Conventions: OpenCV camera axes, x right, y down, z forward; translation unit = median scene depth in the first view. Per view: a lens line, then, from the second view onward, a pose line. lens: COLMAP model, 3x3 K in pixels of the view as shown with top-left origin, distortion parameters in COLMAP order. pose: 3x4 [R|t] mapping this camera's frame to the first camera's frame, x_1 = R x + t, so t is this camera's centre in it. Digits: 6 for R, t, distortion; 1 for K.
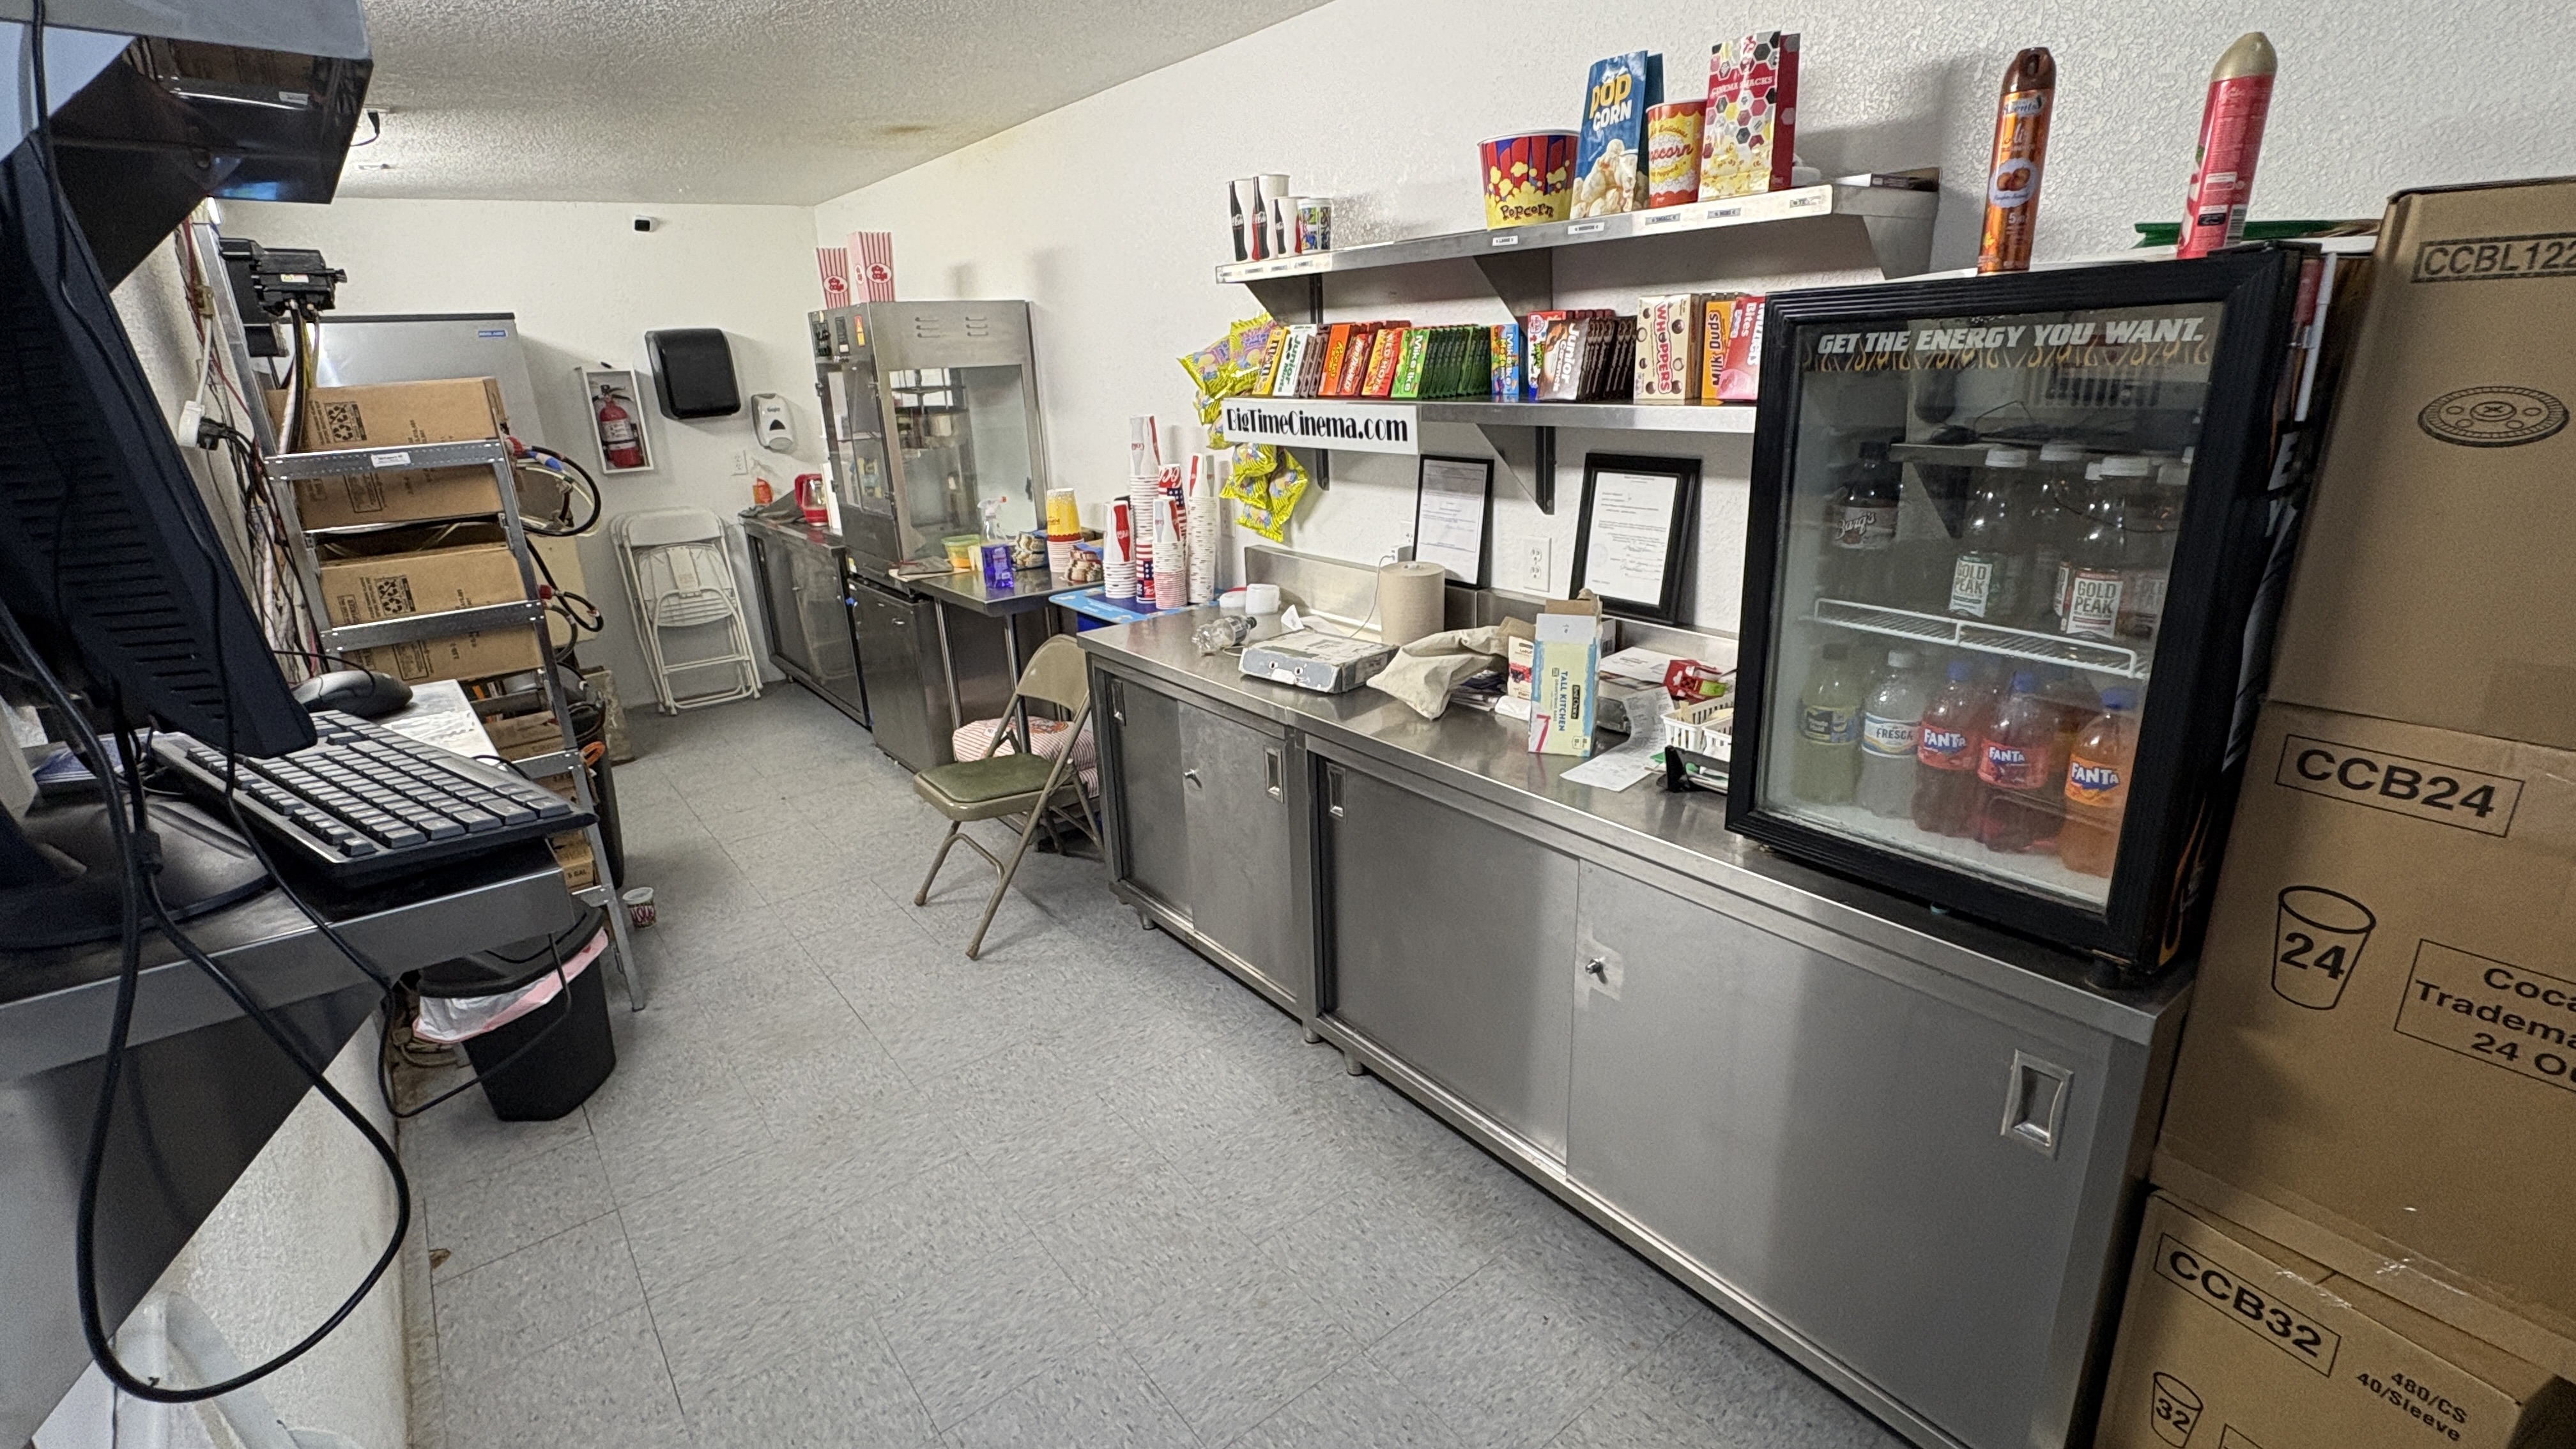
lens RADIAL K [[1178.6, 0, 1285.2], [0, 1178.6, 722.3], [0, 0, 1]] dist [0.001099, -0.001588]
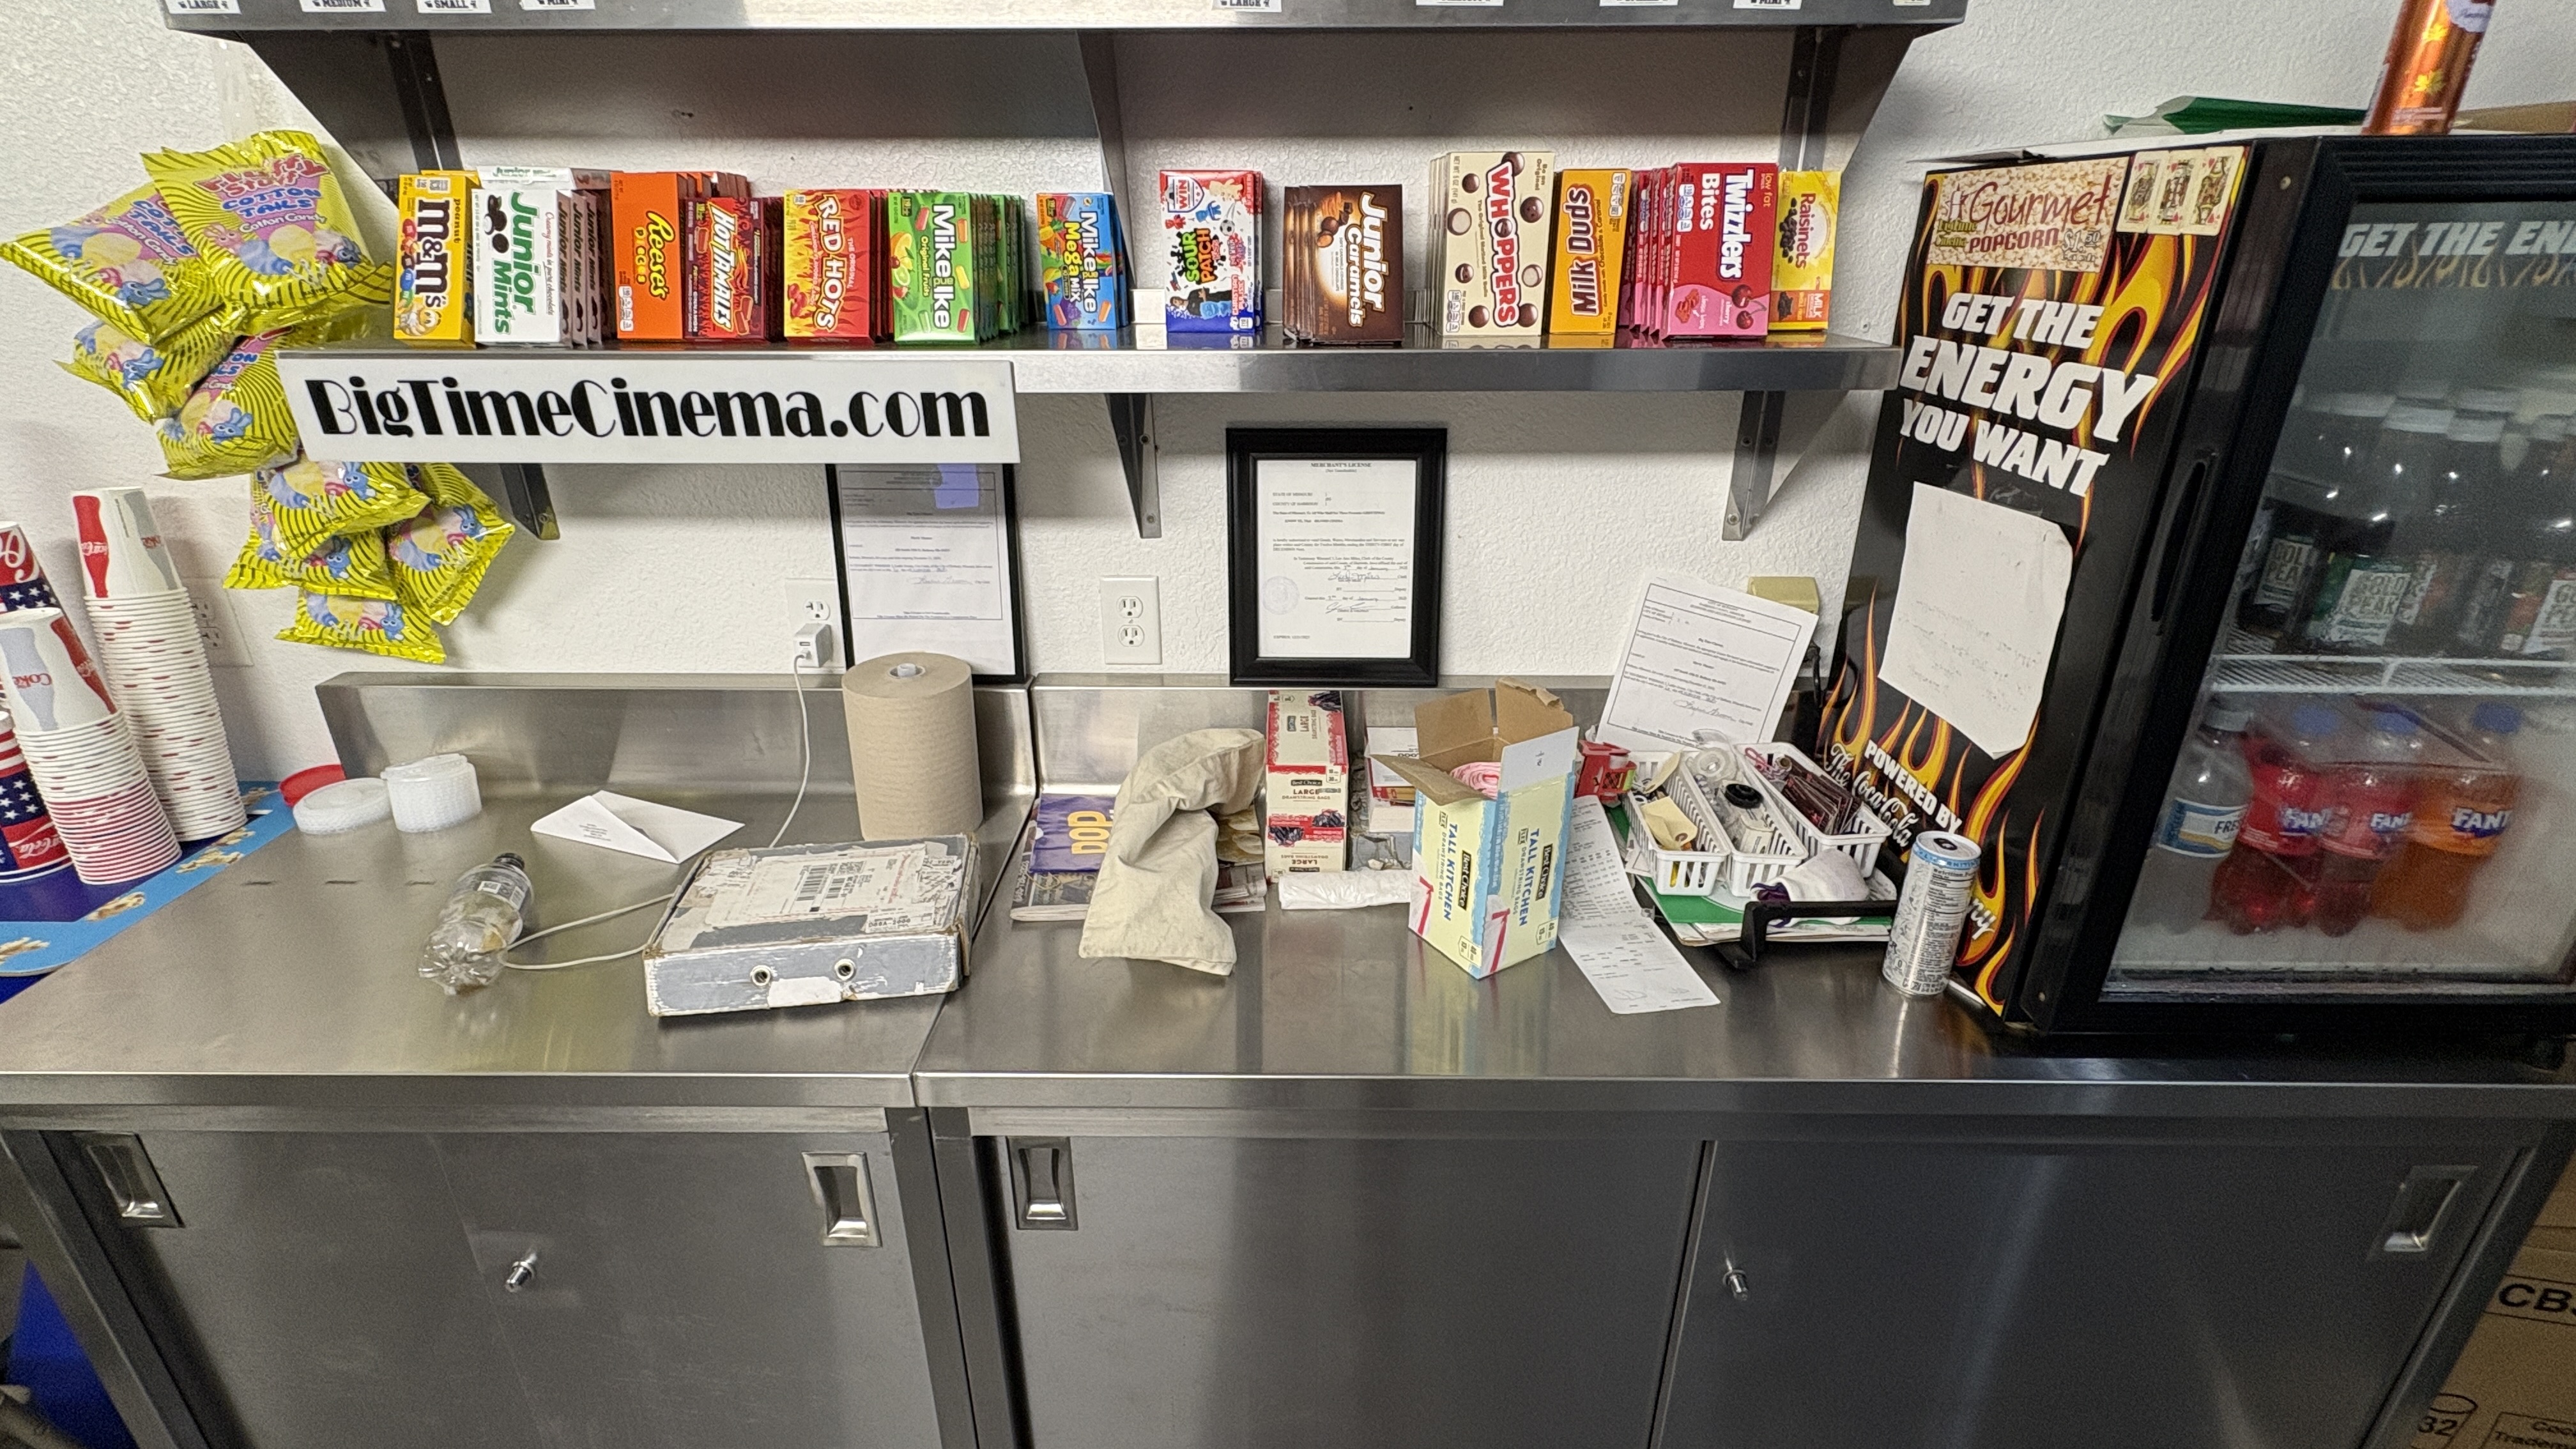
lens RADIAL K [[1178.6, 0, 1291.6], [0, 1178.6, 727.2], [0, 0, 1]] dist [0.001099, -0.001588]
pose [[0.608572, -0.270404, 0.746004, -0.240787], [0.221627, 0.960654, 0.167410, -0.209183], [-0.761920, 0.063453, 0.644556, 0.715468]]
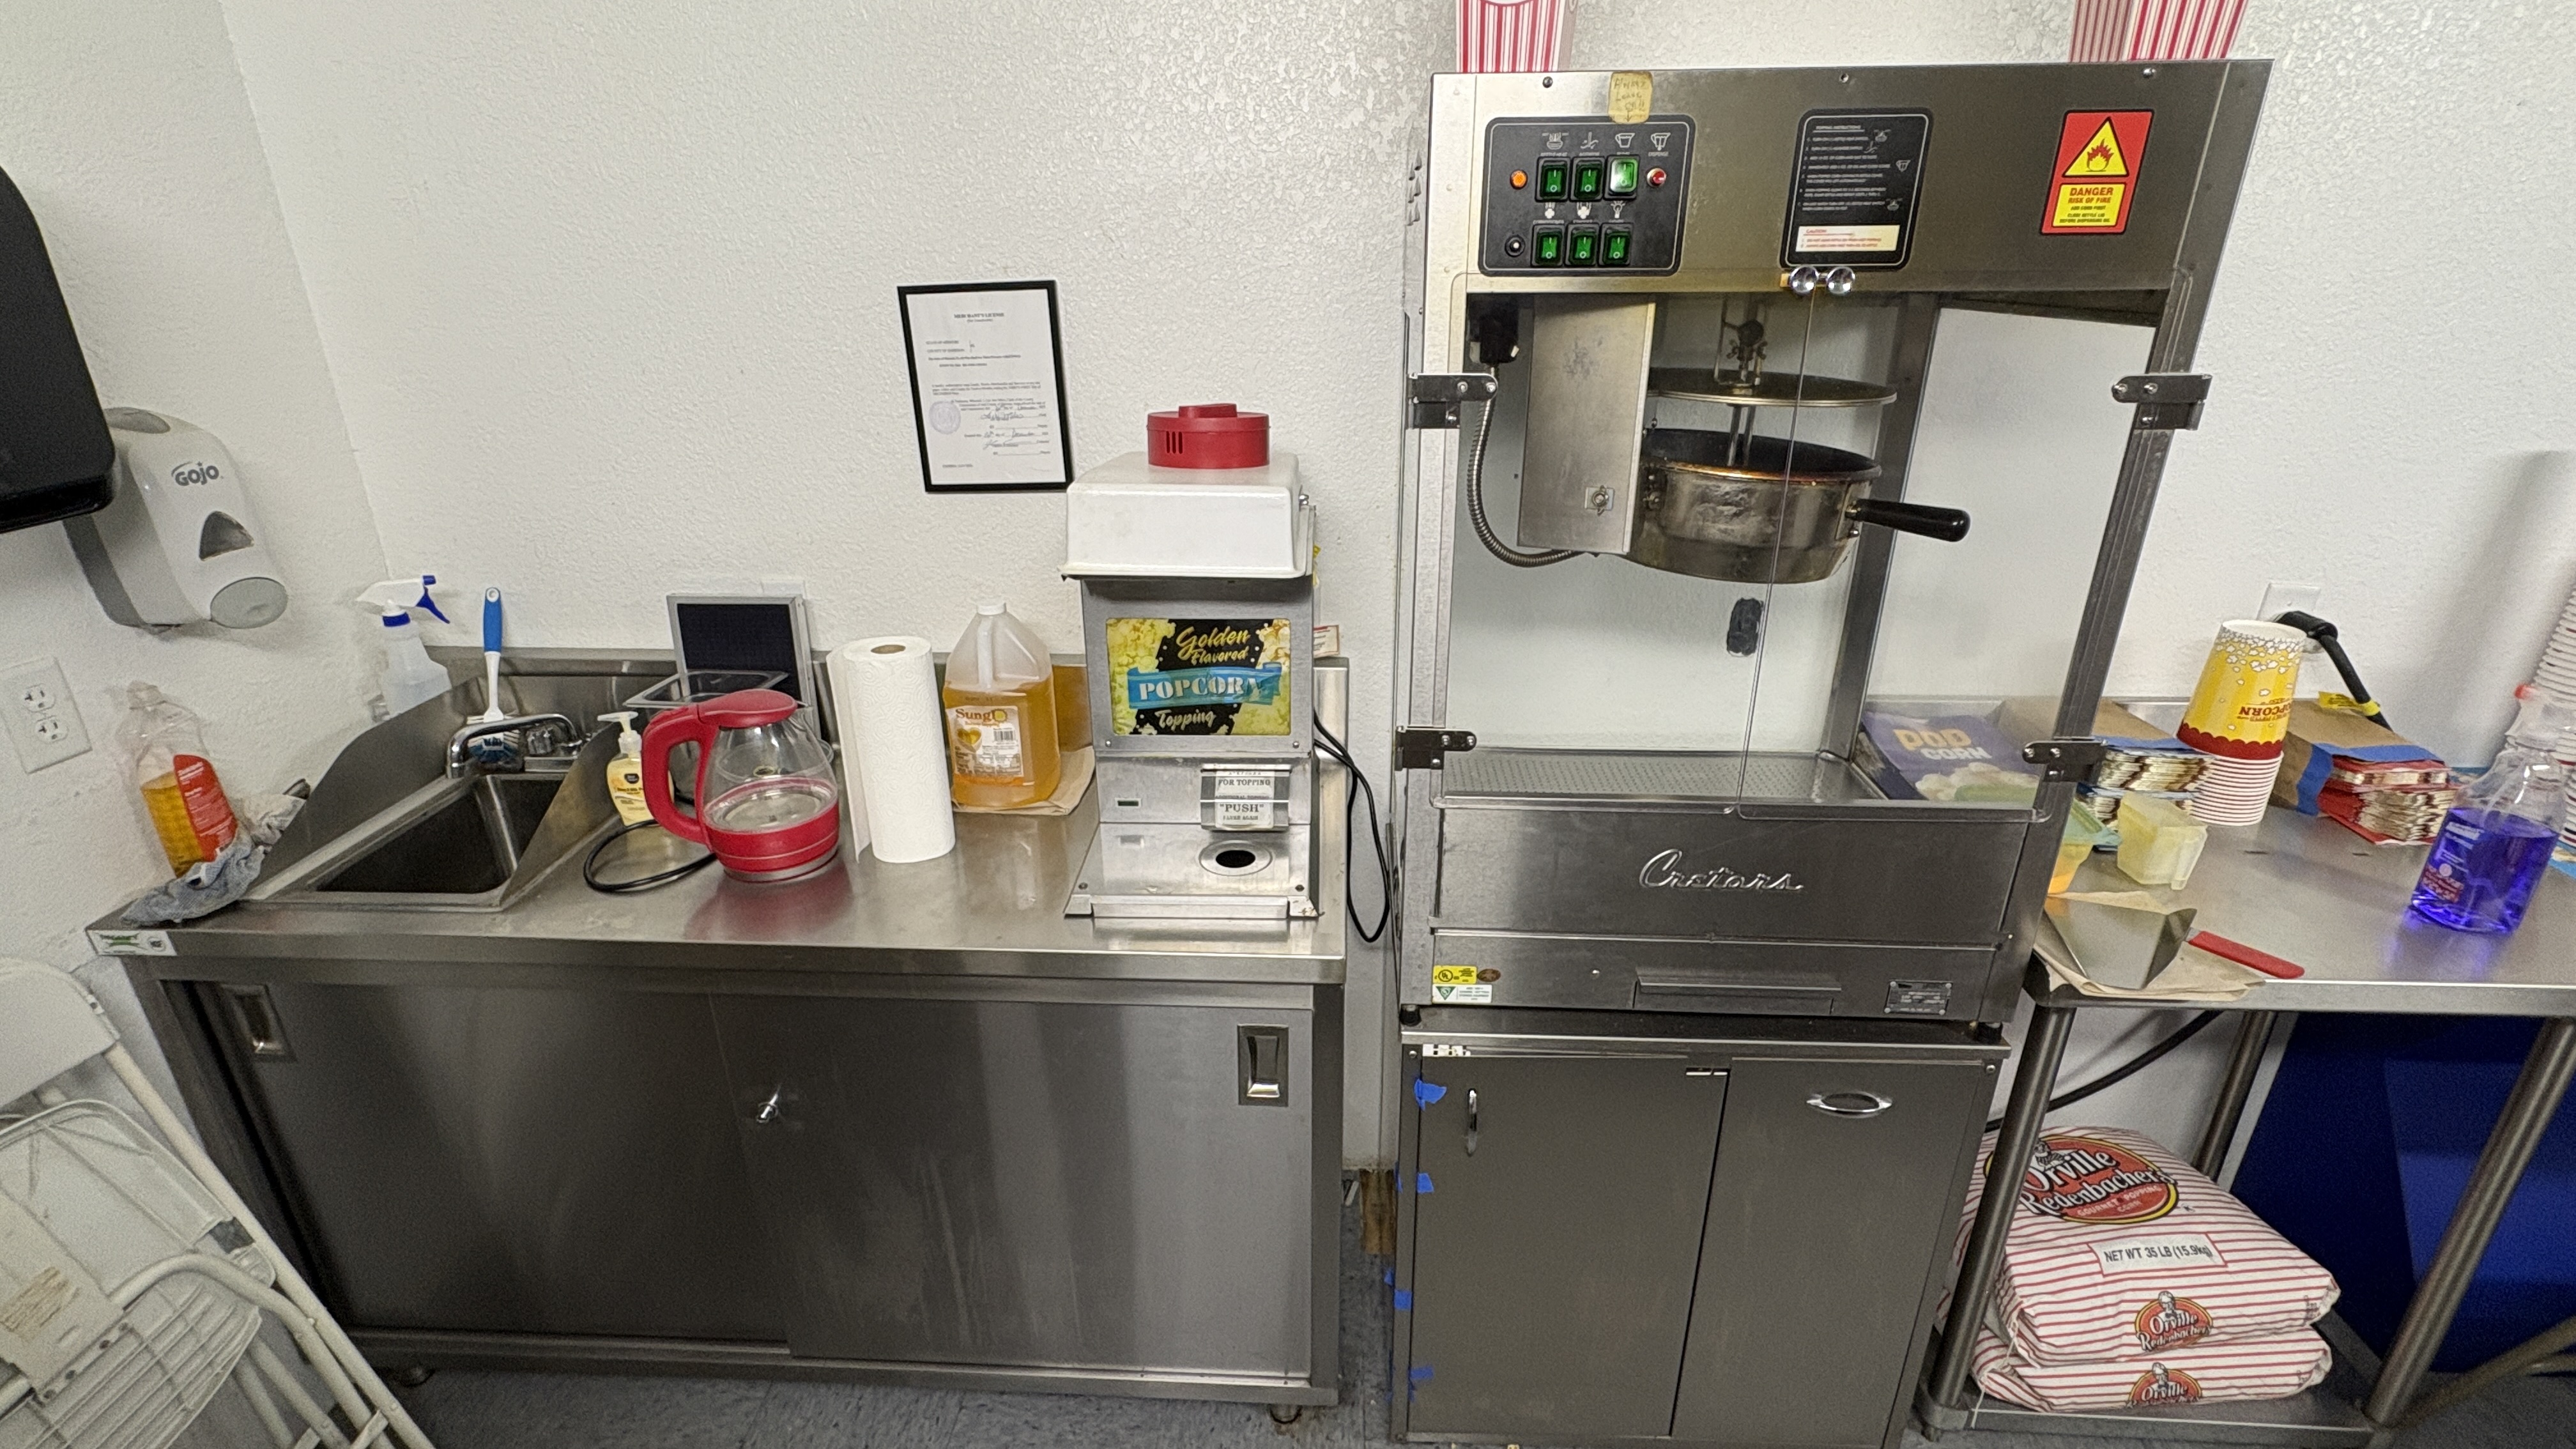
lens RADIAL K [[1178.6, 0, 1305.6], [0, 1178.6, 728.4], [0, 0, 1]] dist [0.001099, -0.001588]
pose [[0.640868, -0.257481, 0.723182, -1.366492], [0.213797, 0.964664, 0.153996, -0.573709], [-0.737278, 0.055923, 0.673271, 1.869384]]
